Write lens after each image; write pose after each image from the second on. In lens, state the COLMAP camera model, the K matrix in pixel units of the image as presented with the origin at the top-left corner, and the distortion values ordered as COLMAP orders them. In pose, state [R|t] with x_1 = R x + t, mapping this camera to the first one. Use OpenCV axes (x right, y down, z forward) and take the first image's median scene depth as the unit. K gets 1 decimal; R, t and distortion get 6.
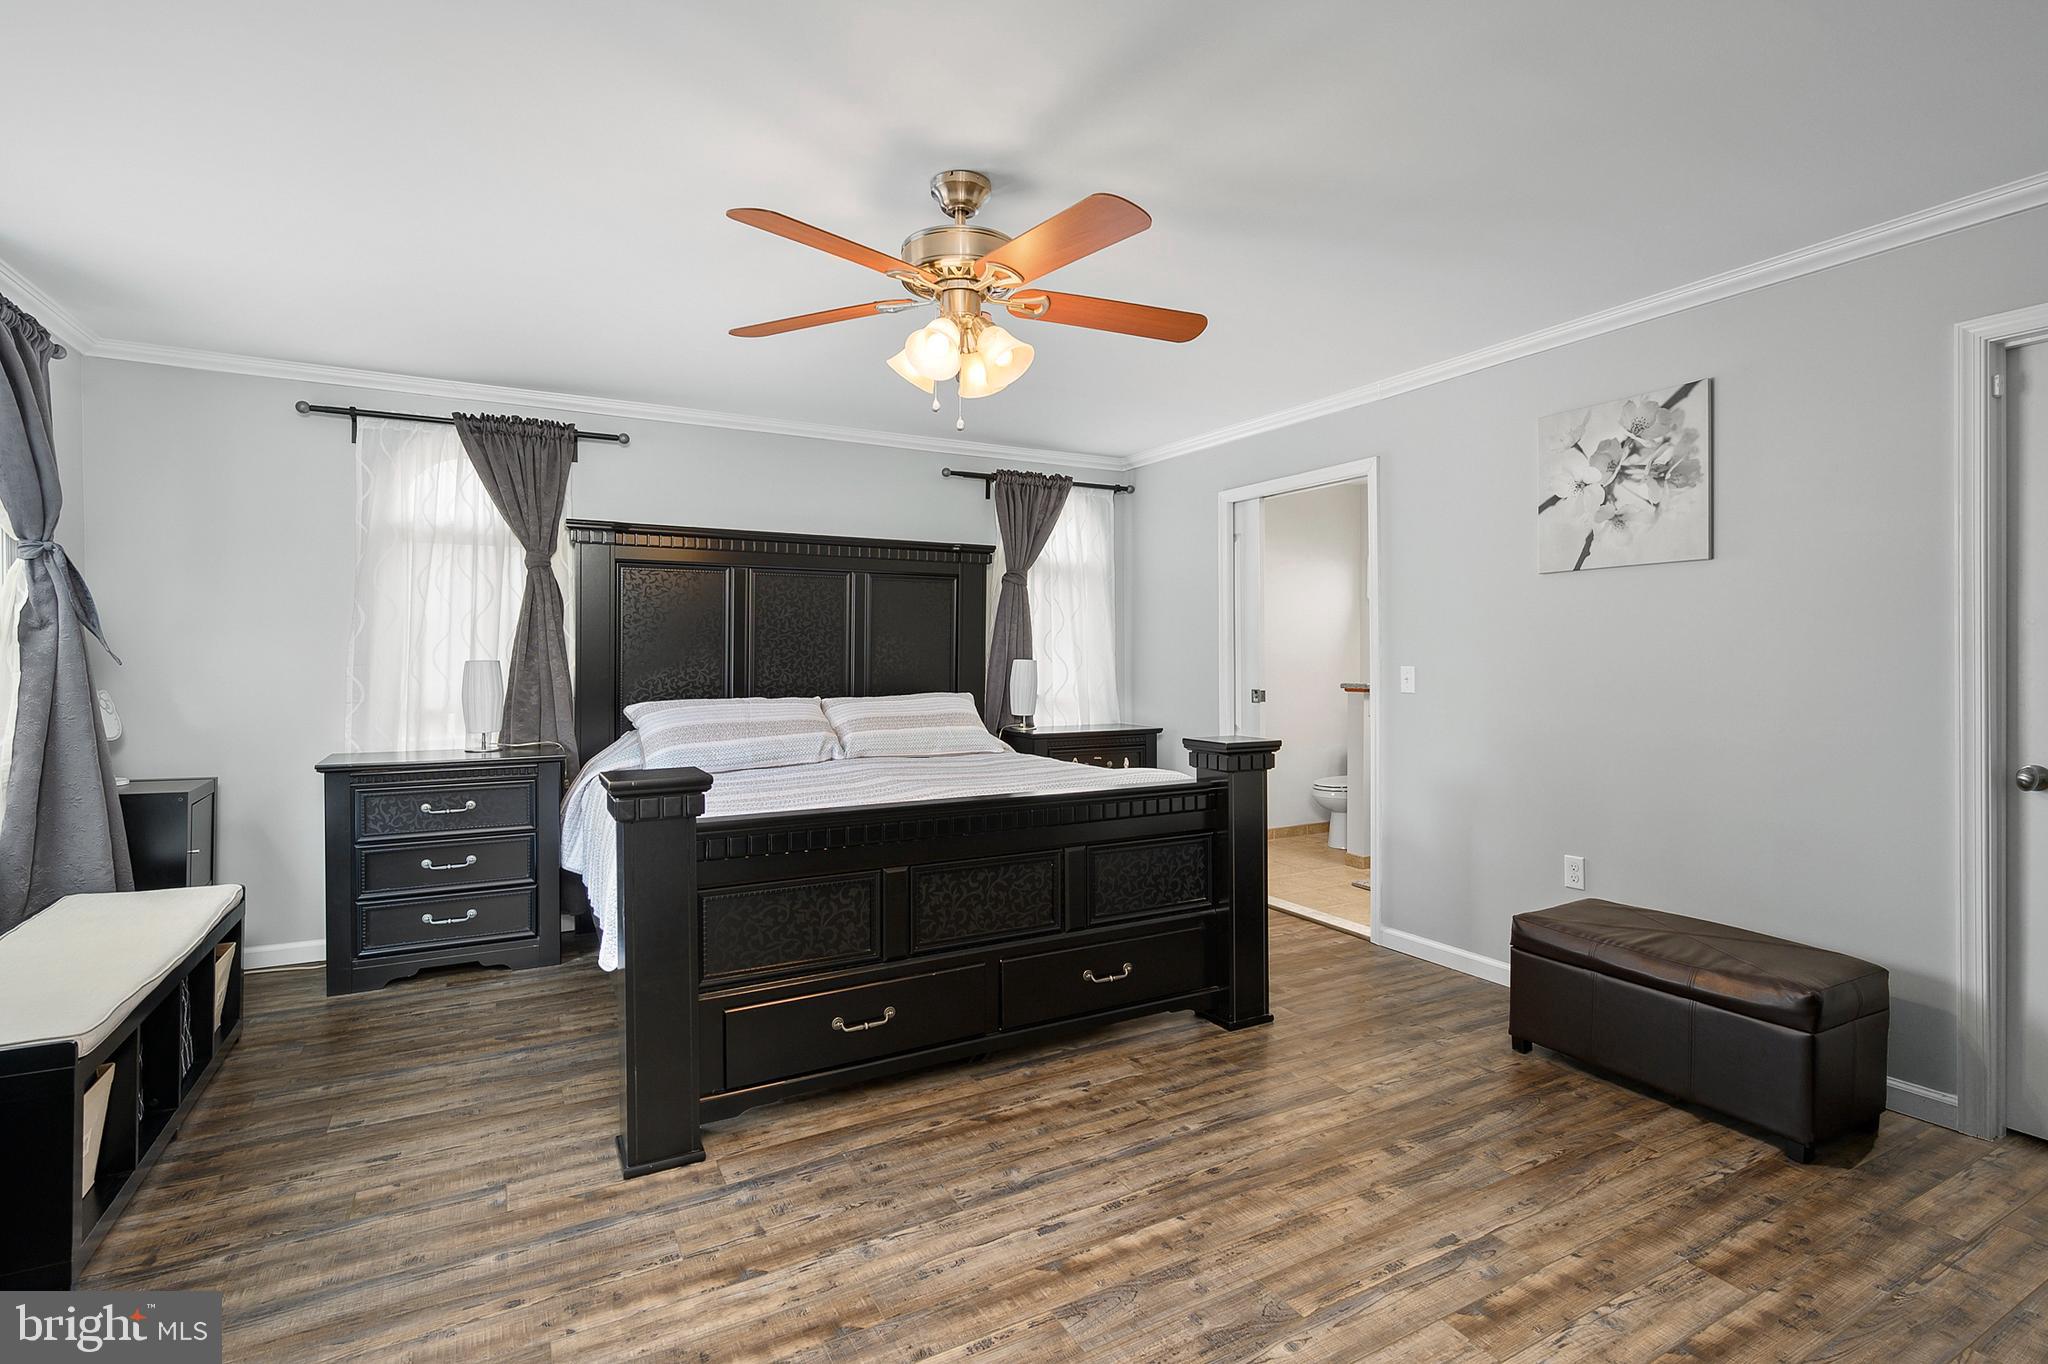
lens RADIAL K [[938.2, 0, 1018.3], [0, 938.2, 666.5], [0, 0, 1]] dist [0.003712, 0.000528]
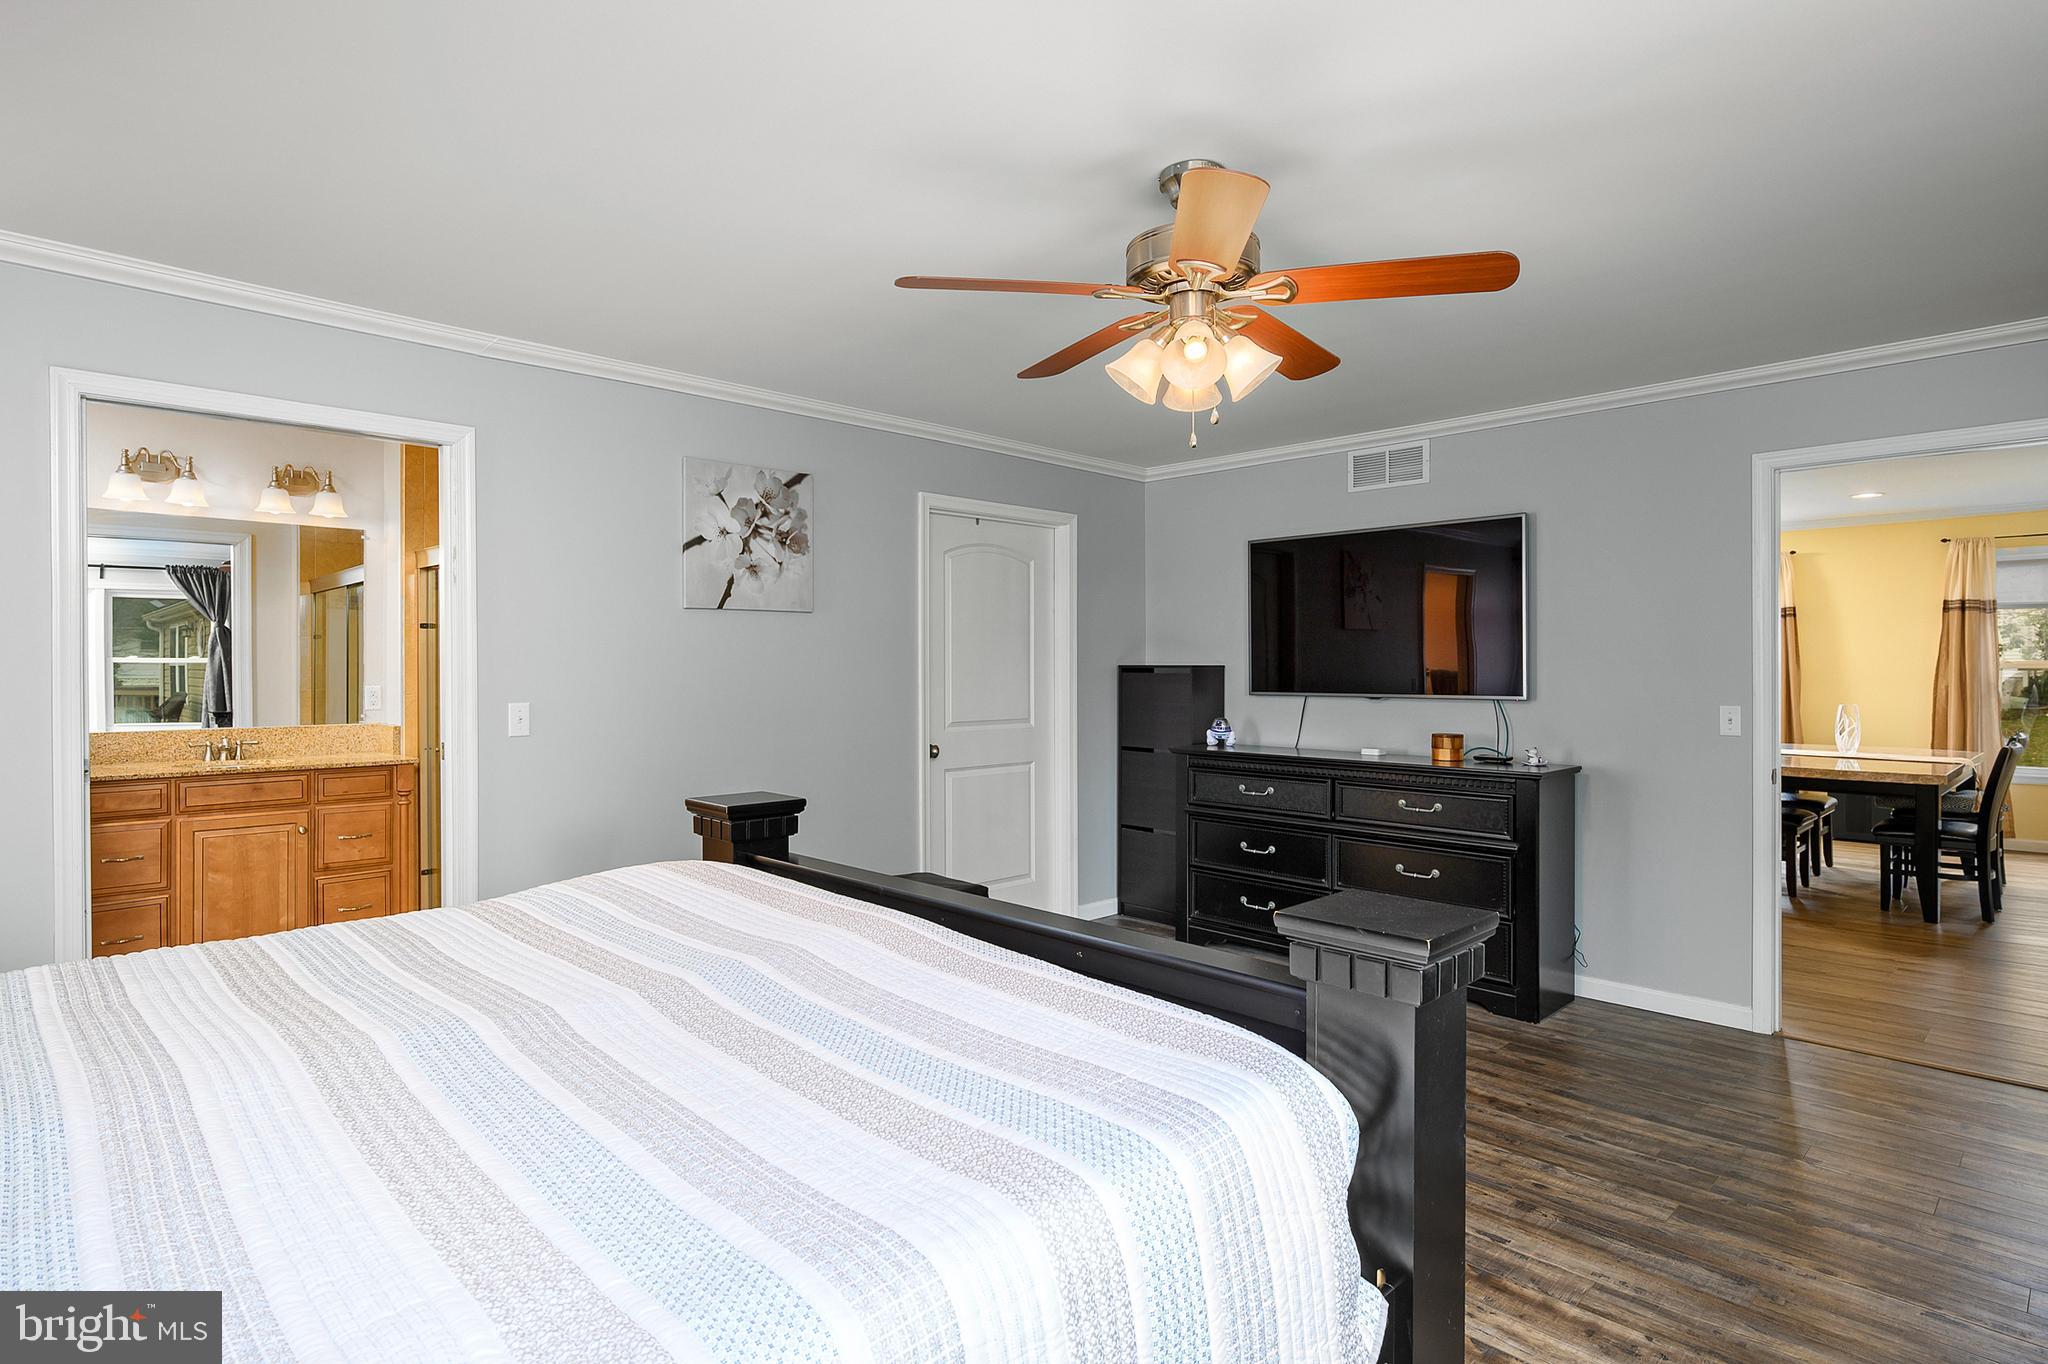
lens RADIAL K [[1050.9, 0, 1022.1], [0, 1050.9, 672.6], [0, 0, 1]] dist [-0.000469, 0.000131]
pose [[-0.248821, -0.006321, 0.968529, -0.709449], [0.010226, 0.999906, 0.009153, -0.037617], [-0.968495, 0.012181, -0.248733, 1.010072]]
